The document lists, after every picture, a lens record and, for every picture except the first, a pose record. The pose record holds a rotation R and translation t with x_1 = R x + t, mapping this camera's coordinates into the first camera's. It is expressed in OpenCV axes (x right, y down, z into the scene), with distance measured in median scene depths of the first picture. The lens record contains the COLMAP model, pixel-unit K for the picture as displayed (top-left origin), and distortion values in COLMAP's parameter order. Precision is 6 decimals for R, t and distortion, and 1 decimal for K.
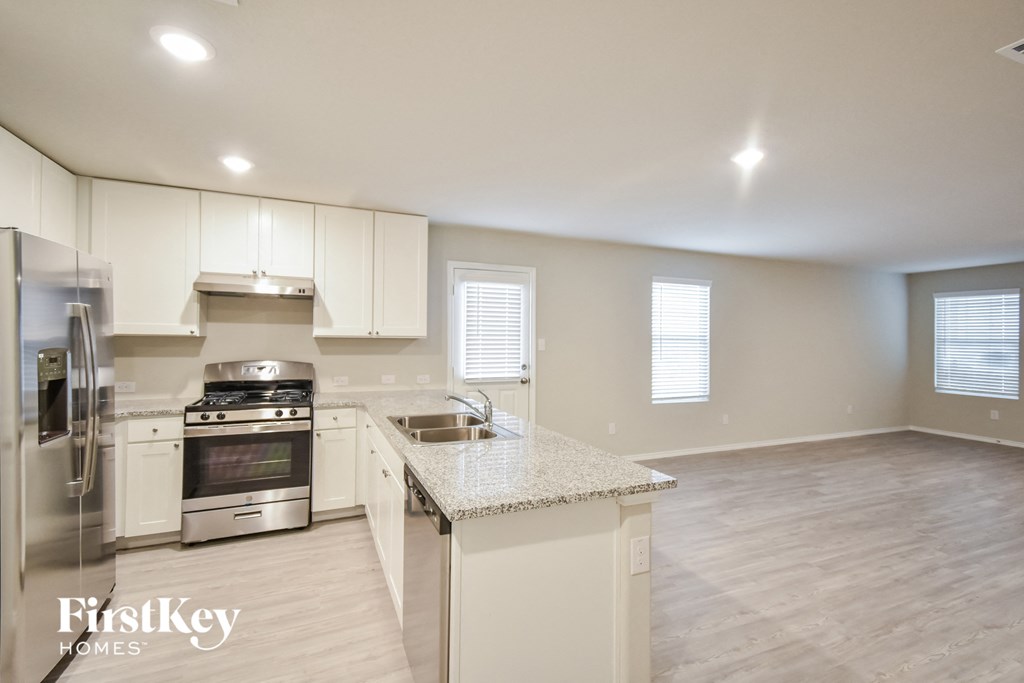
lens RADIAL K [[455.2, 0, 502.7], [0, 455.2, 335.7], [0, 0, 1]] dist [0.014323, -0.003453]
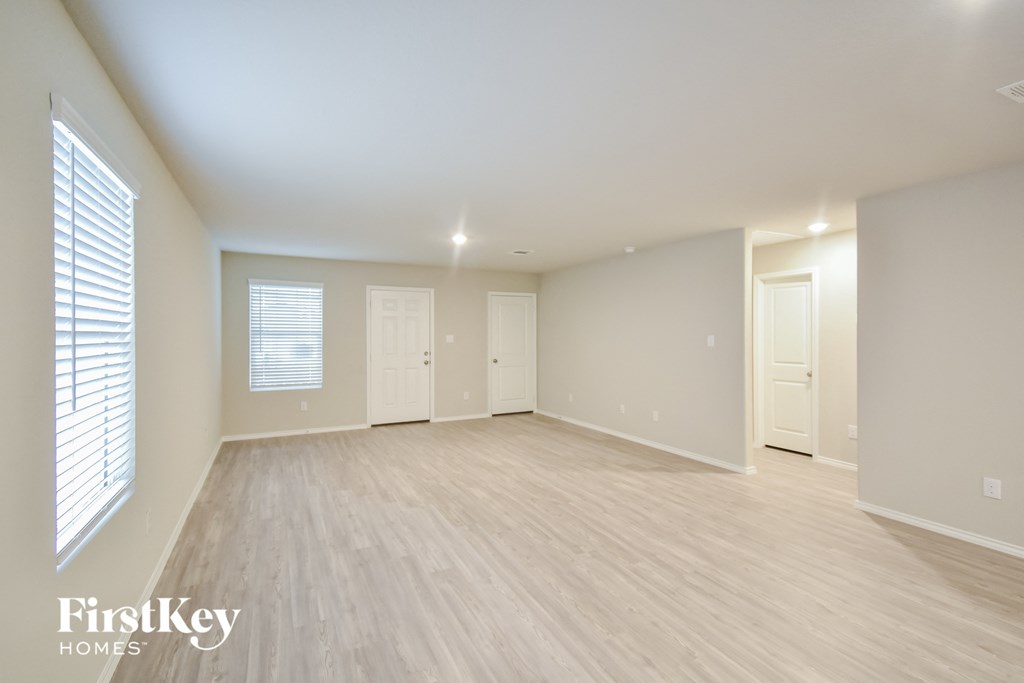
lens RADIAL K [[455.2, 0, 498.2], [0, 455.2, 333.4], [0, 0, 1]] dist [0.014323, -0.003453]
pose [[-0.081302, -0.006761, 0.996667, 0.046138], [-0.005474, 0.999965, 0.006337, 0.005163], [-0.996674, -0.004941, -0.081336, 0.887623]]
